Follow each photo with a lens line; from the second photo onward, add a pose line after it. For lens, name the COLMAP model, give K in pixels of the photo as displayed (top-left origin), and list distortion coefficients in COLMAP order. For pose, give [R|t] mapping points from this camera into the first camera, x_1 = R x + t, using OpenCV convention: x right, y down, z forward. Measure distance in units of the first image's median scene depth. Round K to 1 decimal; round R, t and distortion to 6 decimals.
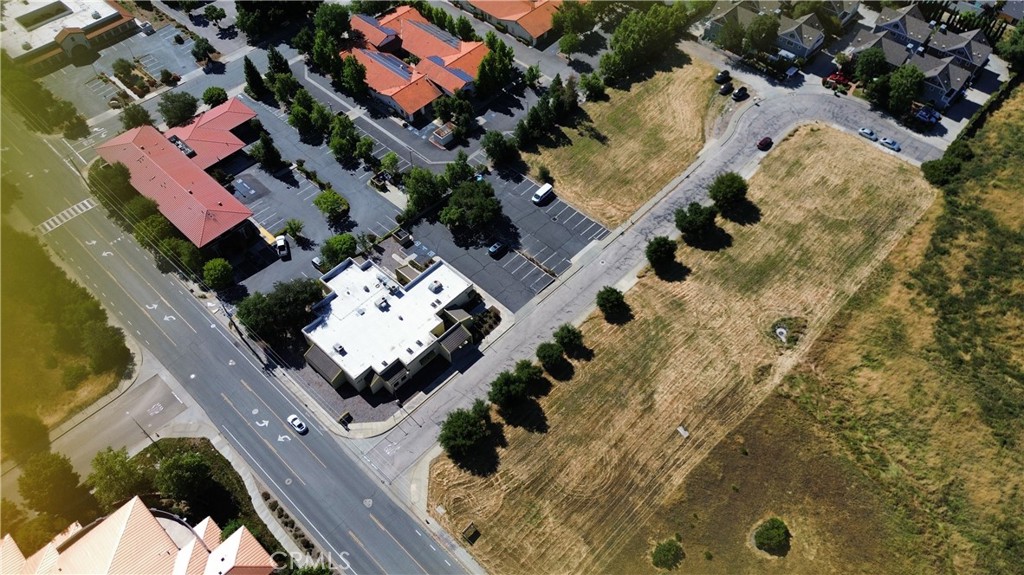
lens RADIAL K [[730.6, 0, 512.0], [0, 730.6, 287.5], [0, 0, 1]] dist [0.074591, -0.079058]
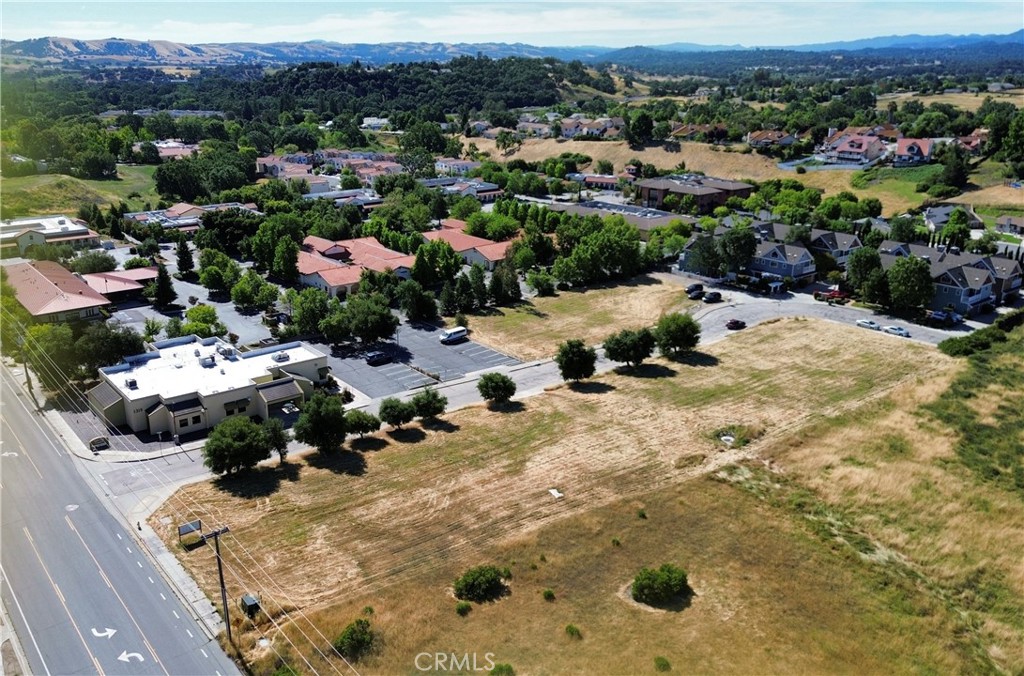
lens RADIAL K [[845.9, 0, 469.0], [0, 845.9, 368.7], [0, 0, 1]] dist [0.067046, -0.059365]
pose [[0.986777, 0.069862, -0.146252, 0.226246], [-0.137241, 0.840196, -0.524630, 0.452155], [0.086229, 0.537765, 0.838674, 0.244583]]
